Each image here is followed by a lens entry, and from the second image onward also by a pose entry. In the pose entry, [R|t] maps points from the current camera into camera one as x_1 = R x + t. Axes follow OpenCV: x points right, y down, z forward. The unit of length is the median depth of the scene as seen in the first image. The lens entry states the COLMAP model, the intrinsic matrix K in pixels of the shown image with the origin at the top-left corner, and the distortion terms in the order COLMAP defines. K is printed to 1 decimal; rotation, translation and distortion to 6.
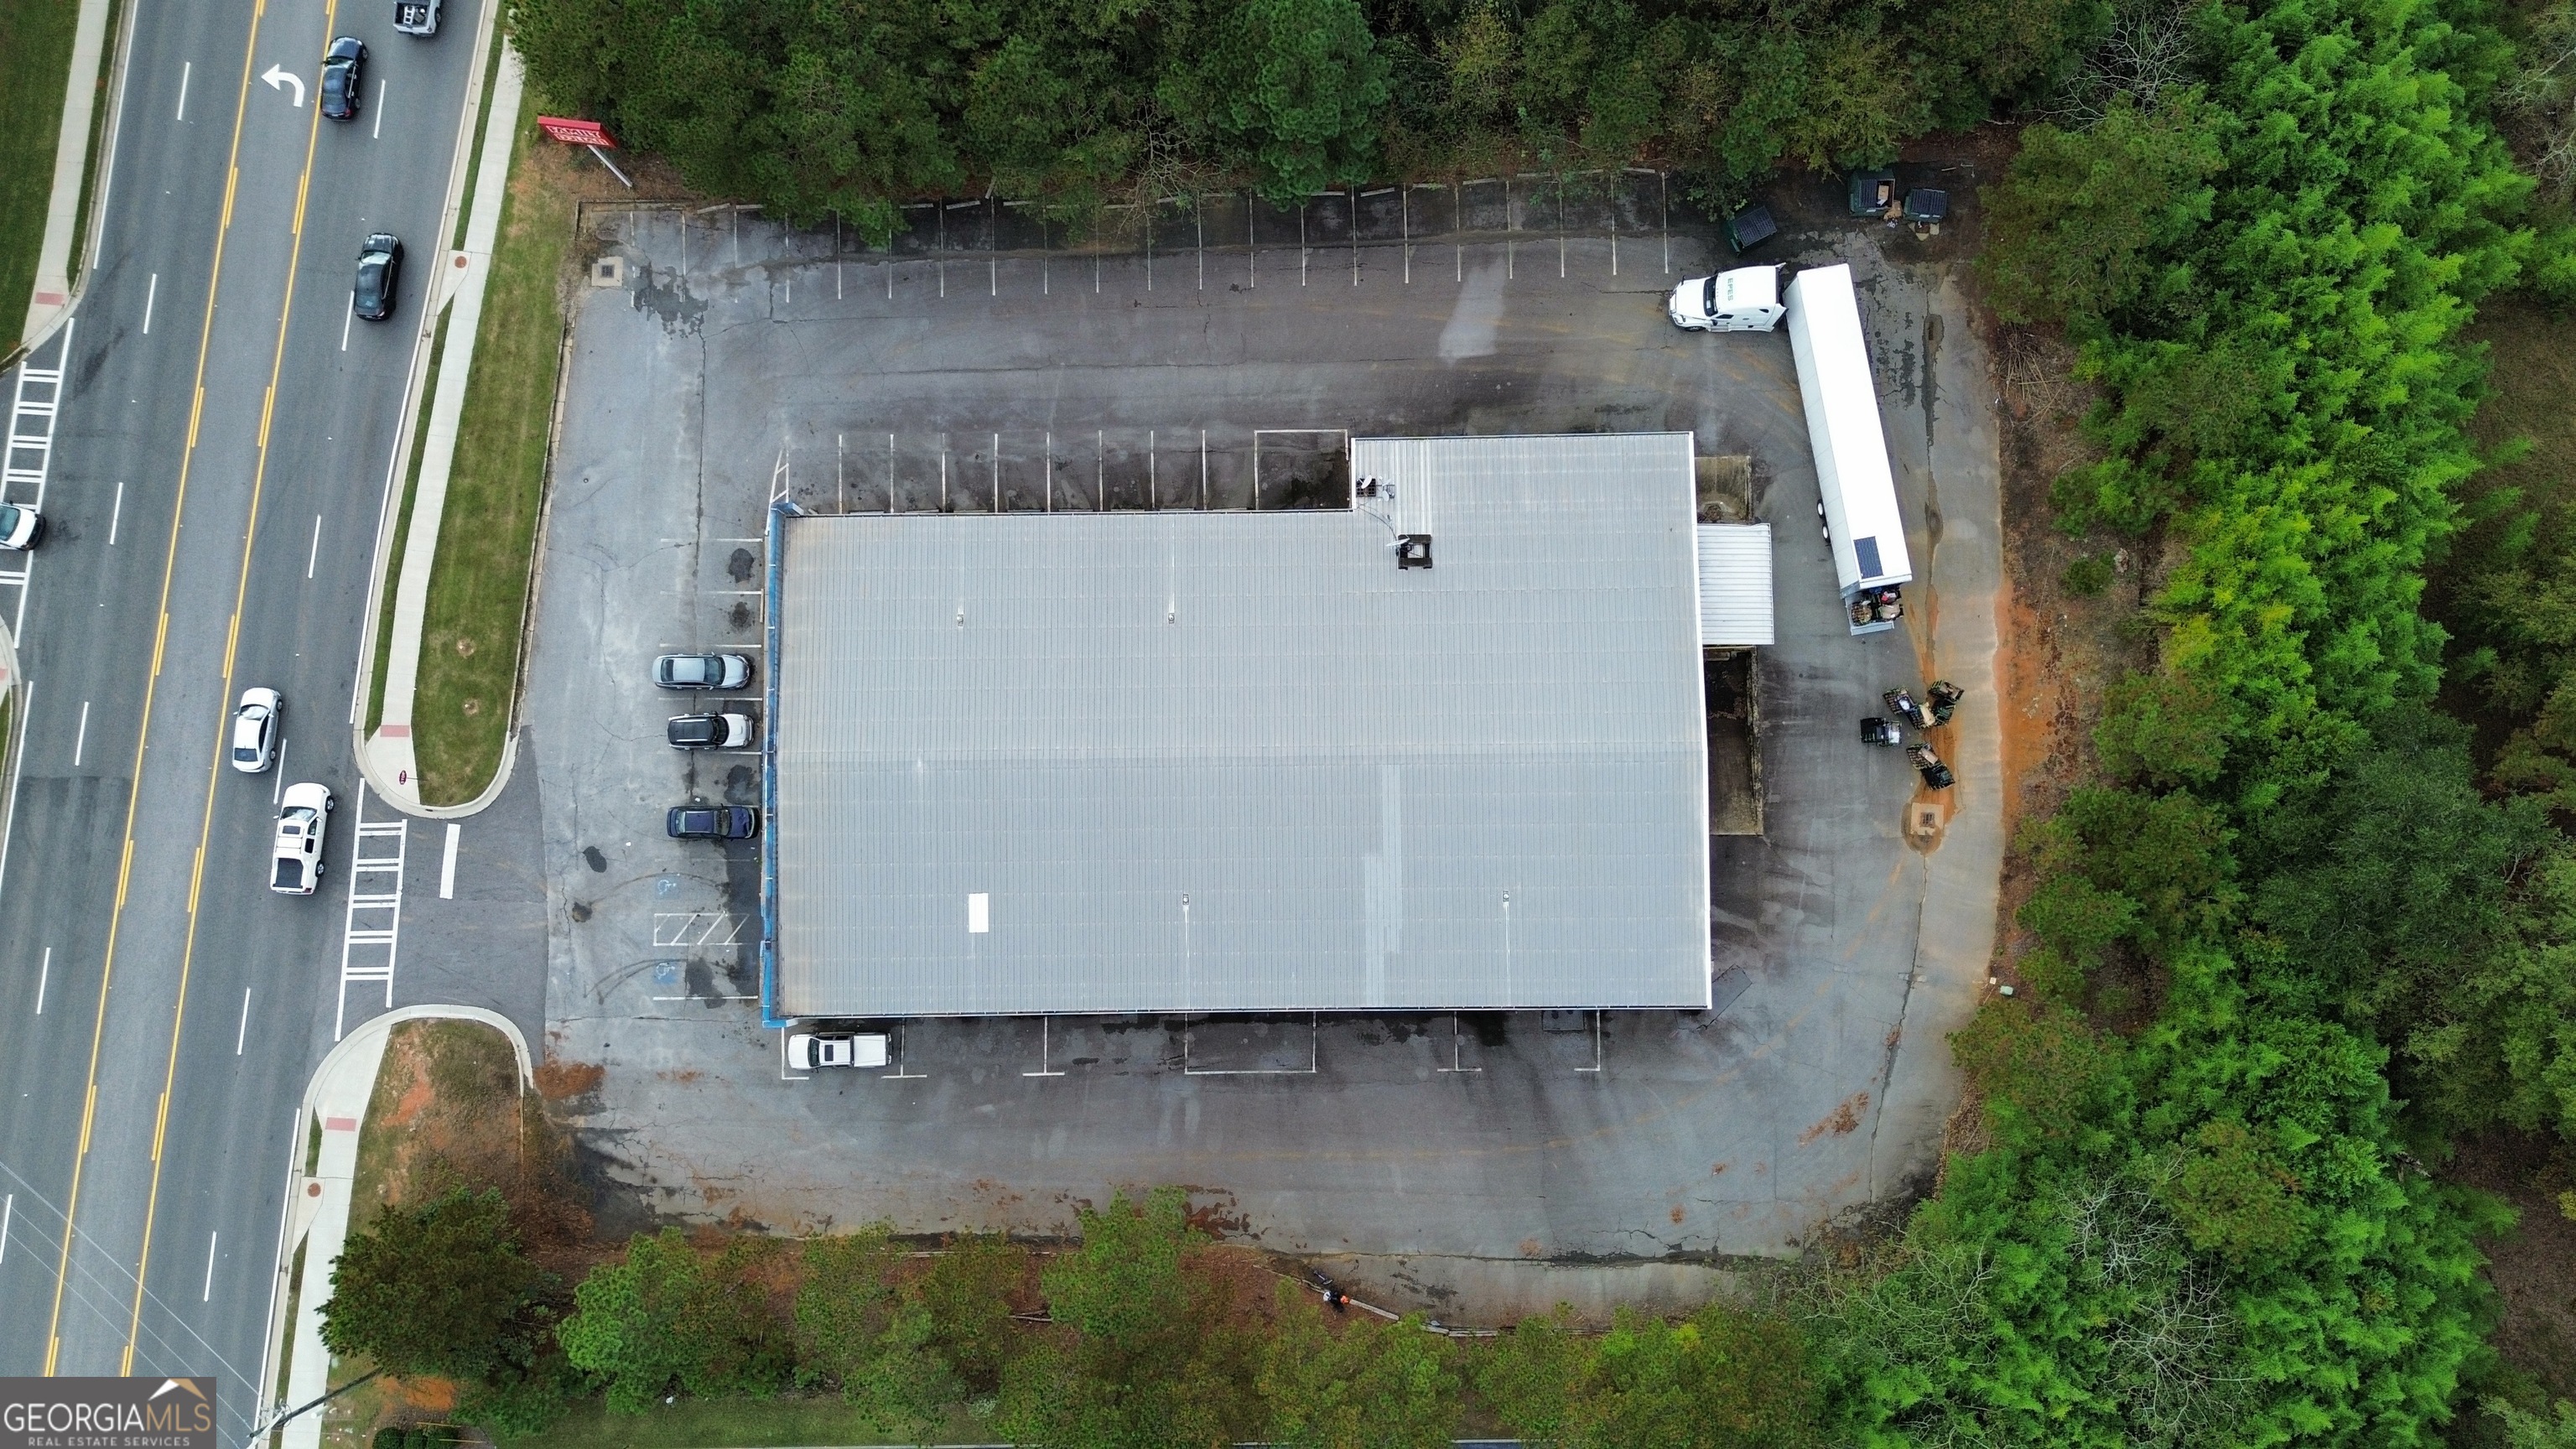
lens RADIAL K [[1824.4, 0, 1281.9], [0, 1824.4, 714.1], [0, 0, 1]] dist [0.063807, -0.057071]
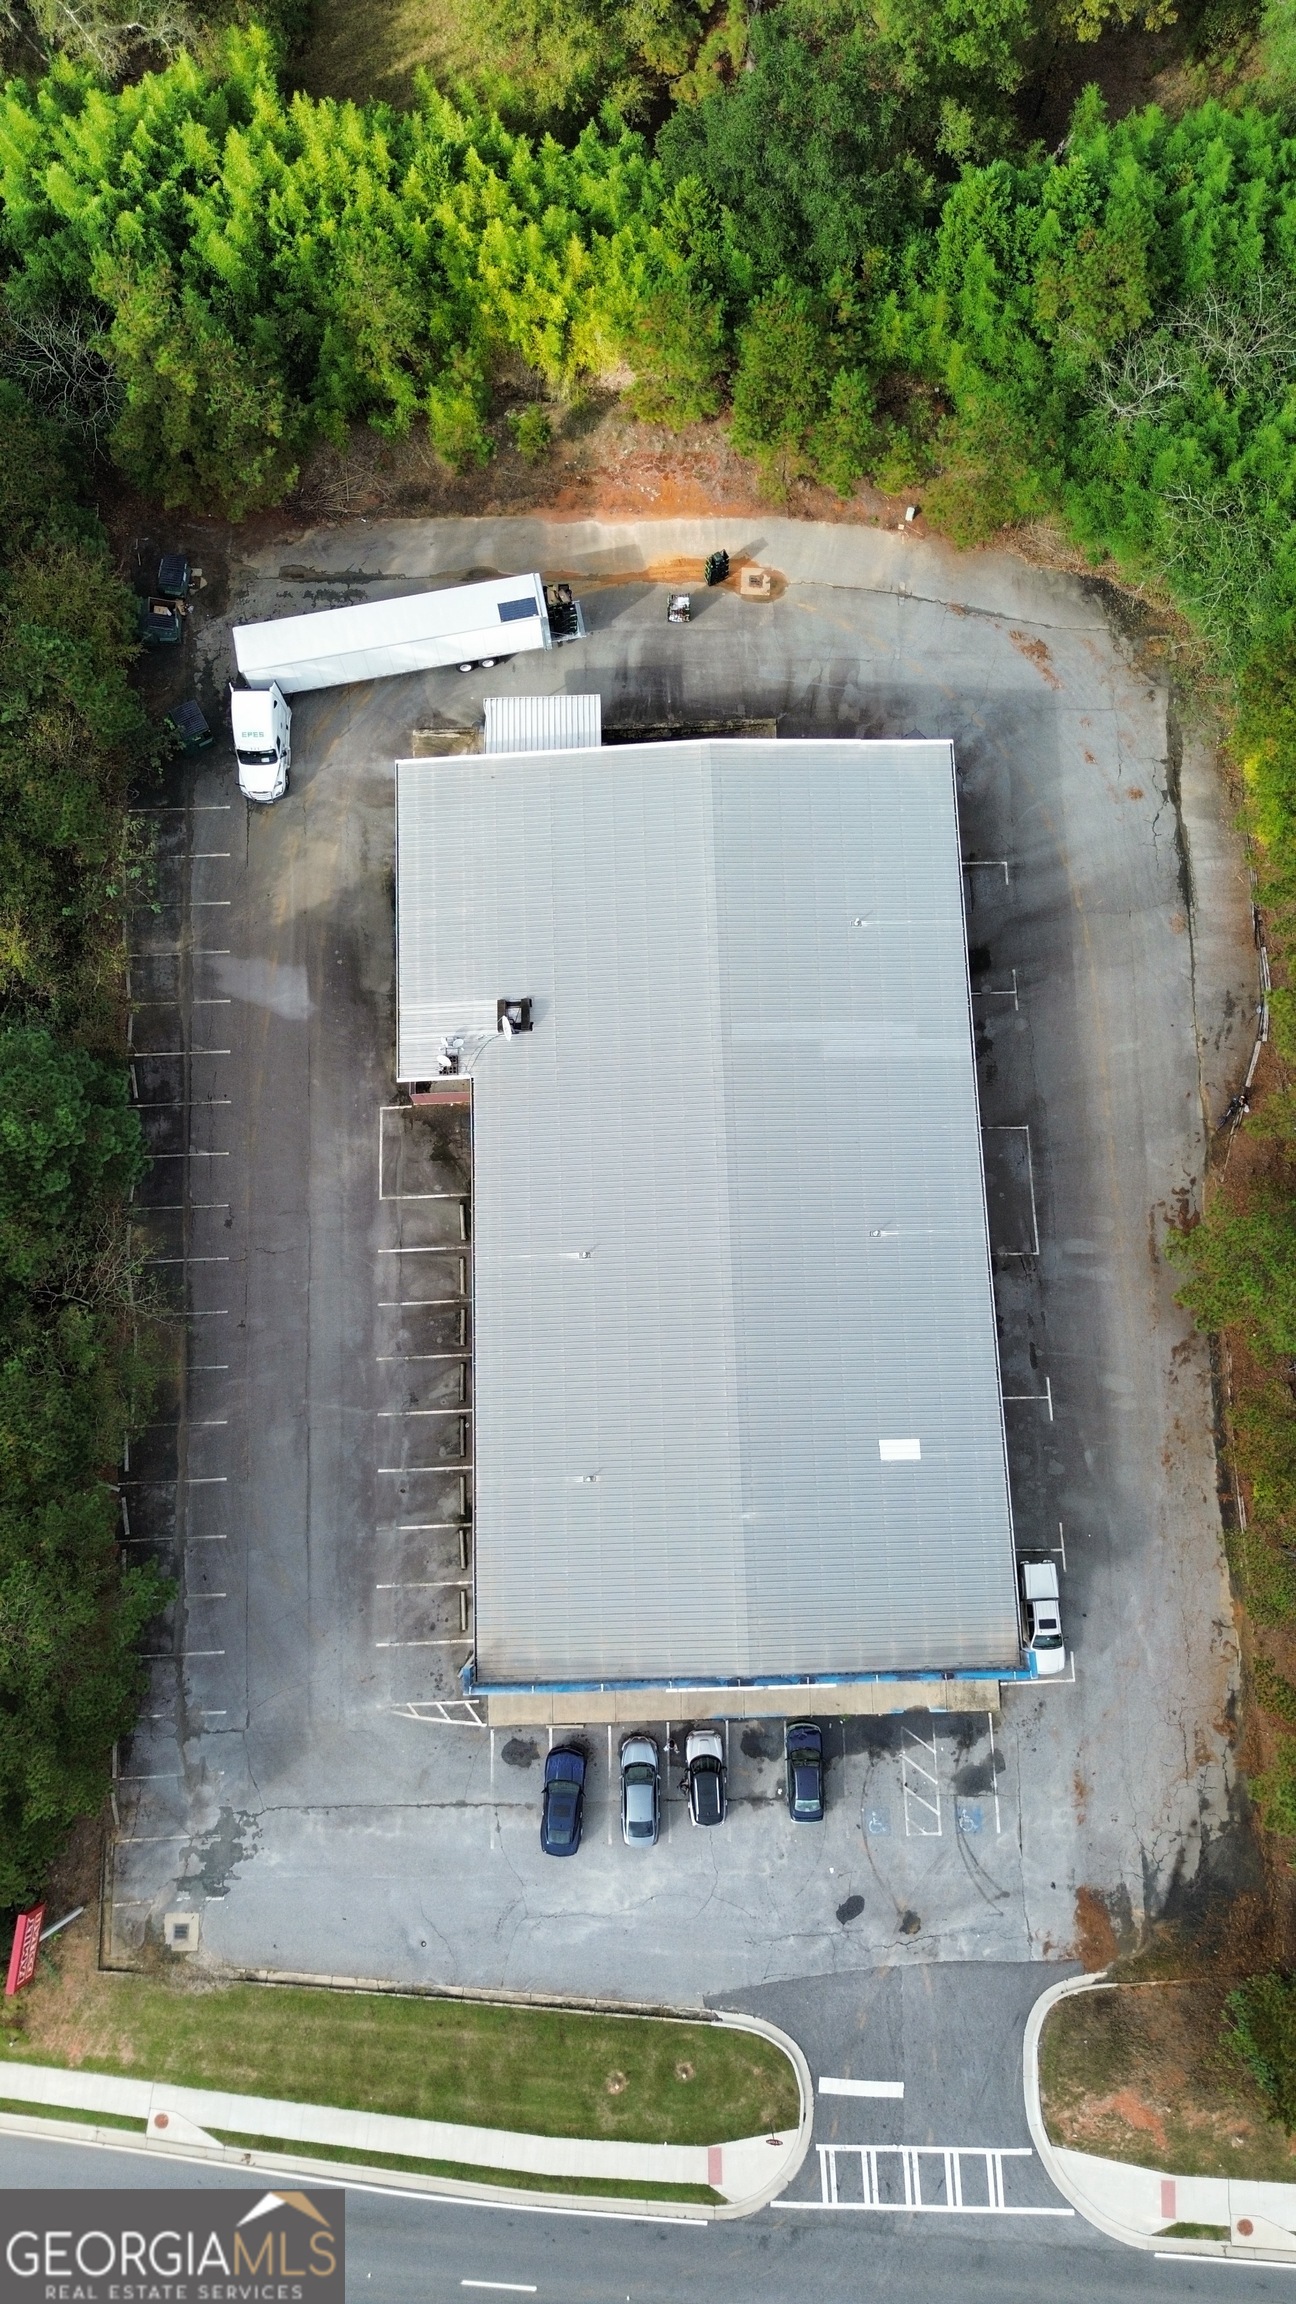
lens RADIAL K [[1631.8, 0, 641.6], [0, 1631.8, 1156.9], [0, 0, 1]] dist [0.063807, -0.057071]
pose [[-0.019351, -0.974566, 0.223263, -0.194910], [0.996903, -0.001785, 0.078615, -0.086851], [-0.076217, 0.224093, 0.971583, 0.142317]]
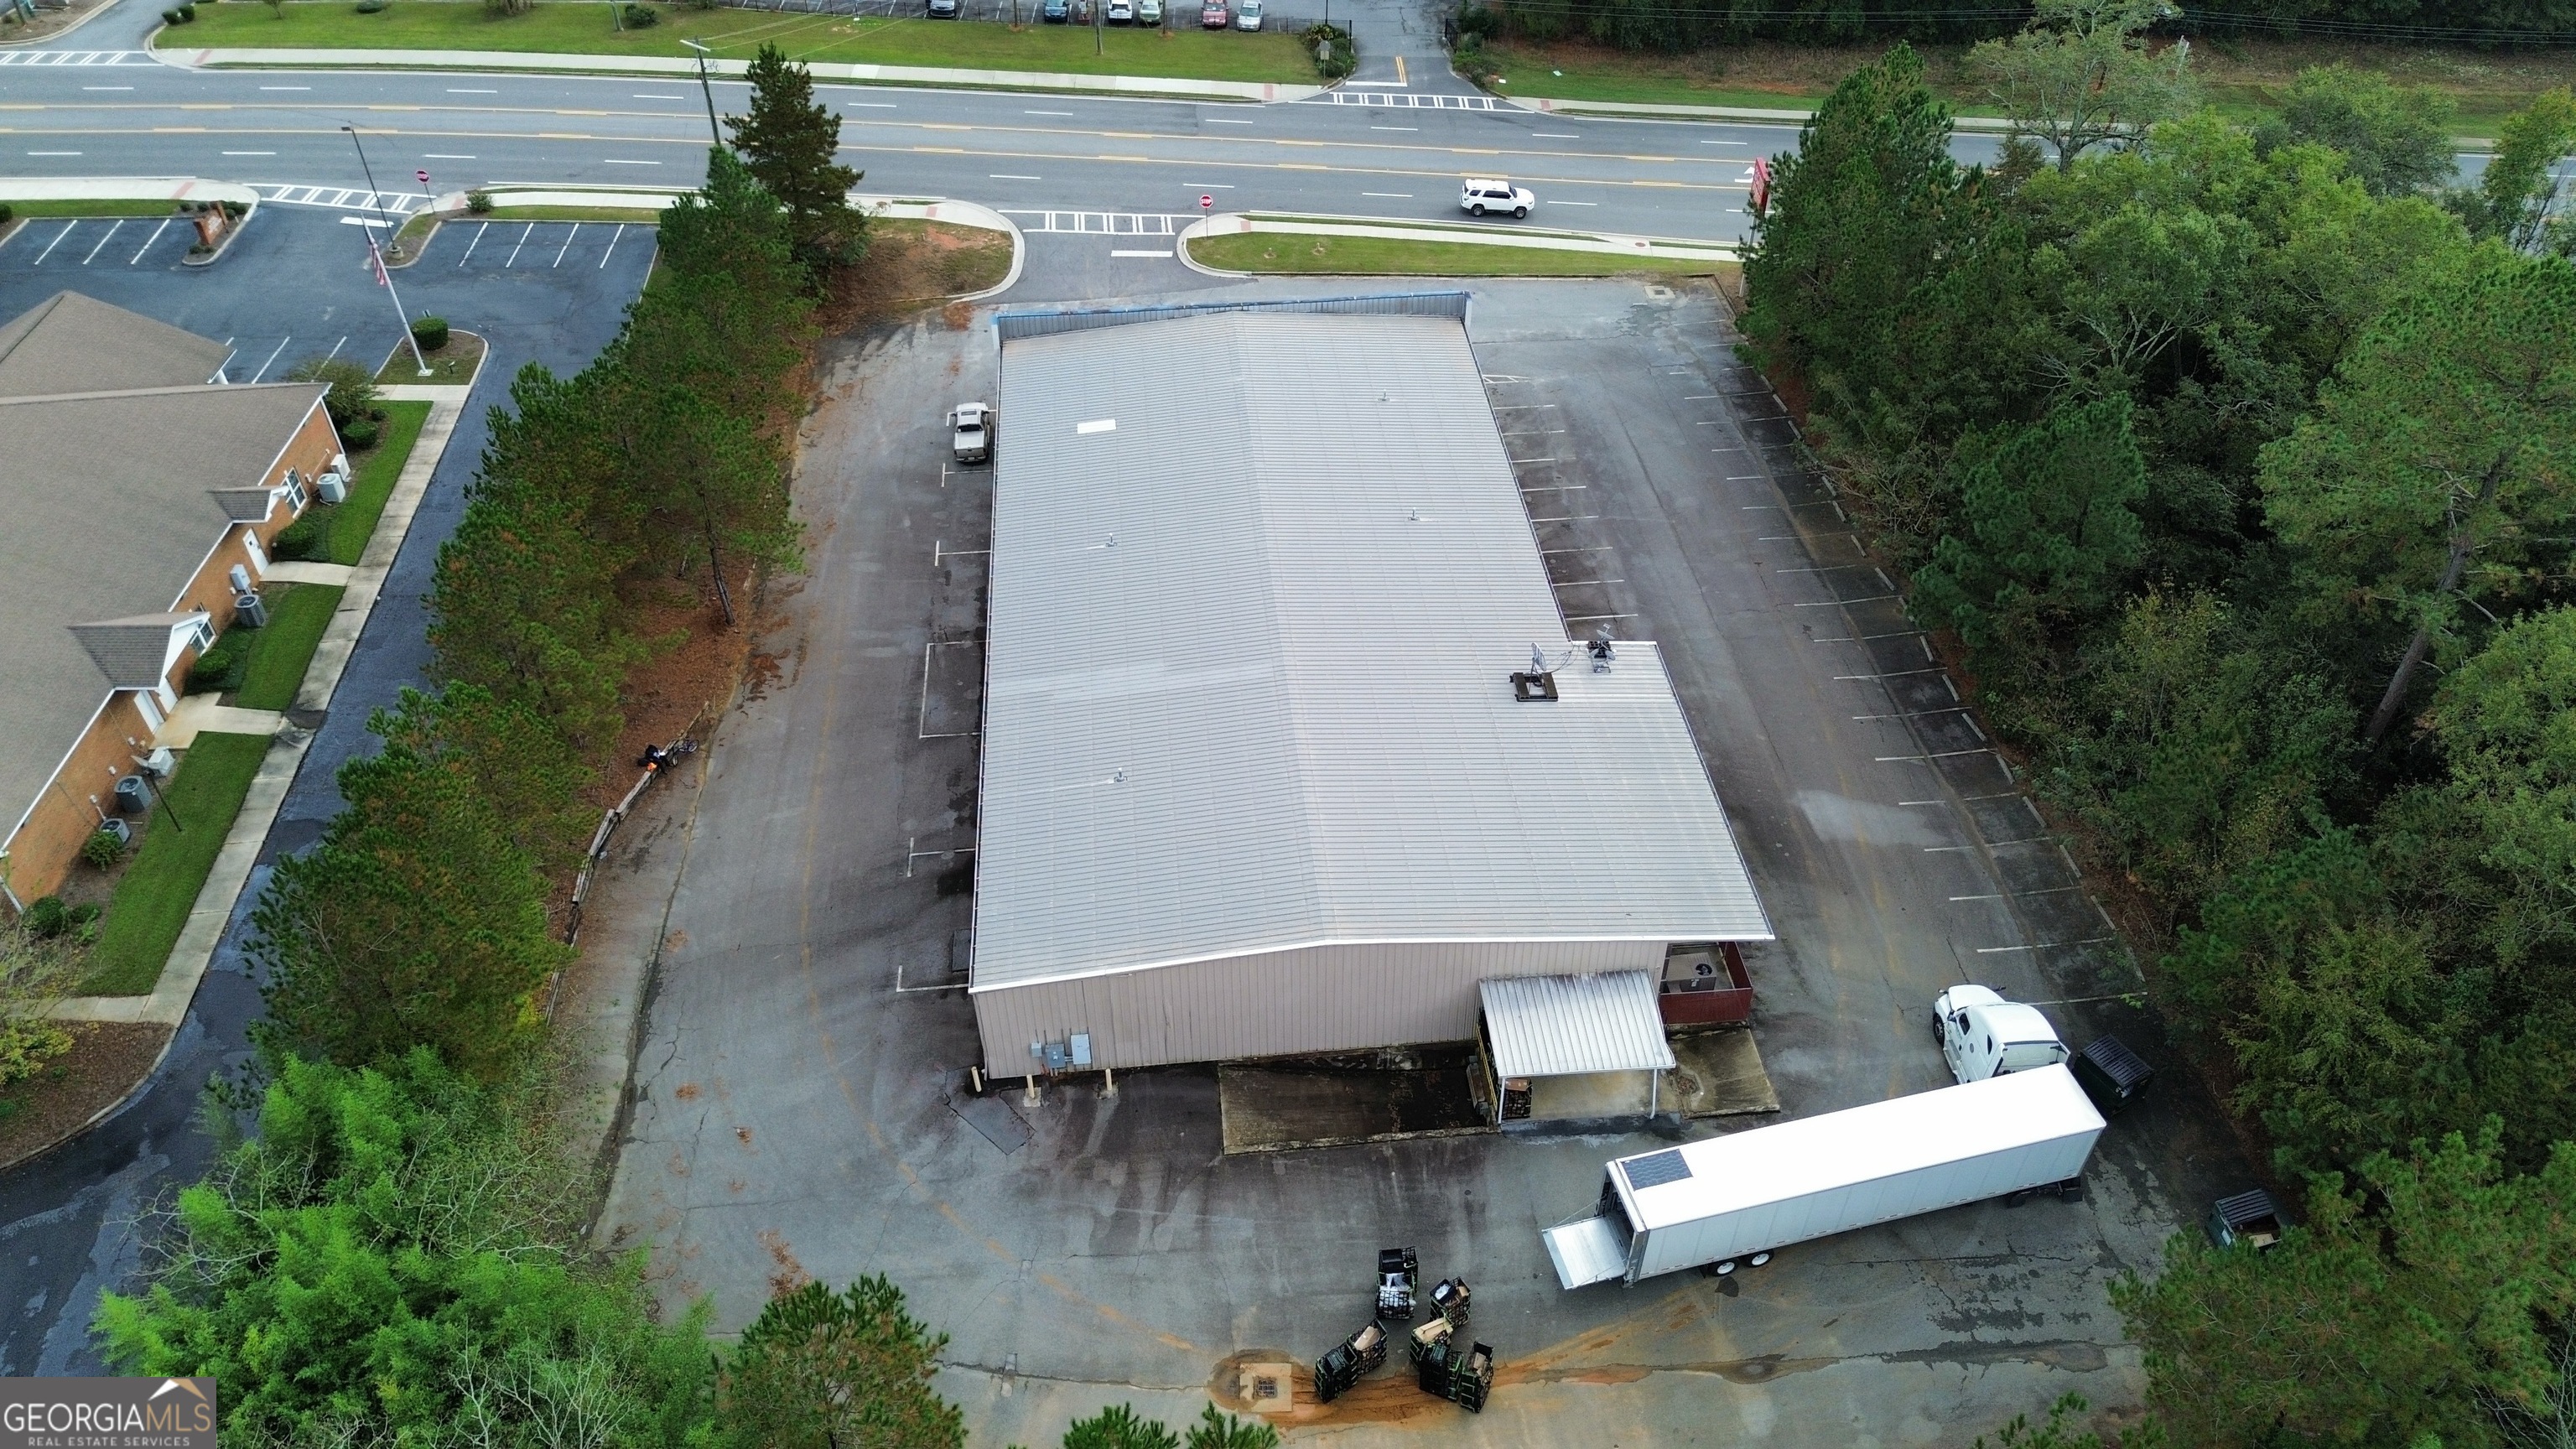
lens RADIAL K [[1824.4, 0, 1281.9], [0, 1824.4, 714.1], [0, 0, 1]] dist [0.063807, -0.057071]
pose [[0.080757, 0.663621, -0.743697, 0.662816], [-0.992724, 0.120411, -0.000353, 0.025395], [0.089315, 0.738315, 0.668516, 0.429403]]
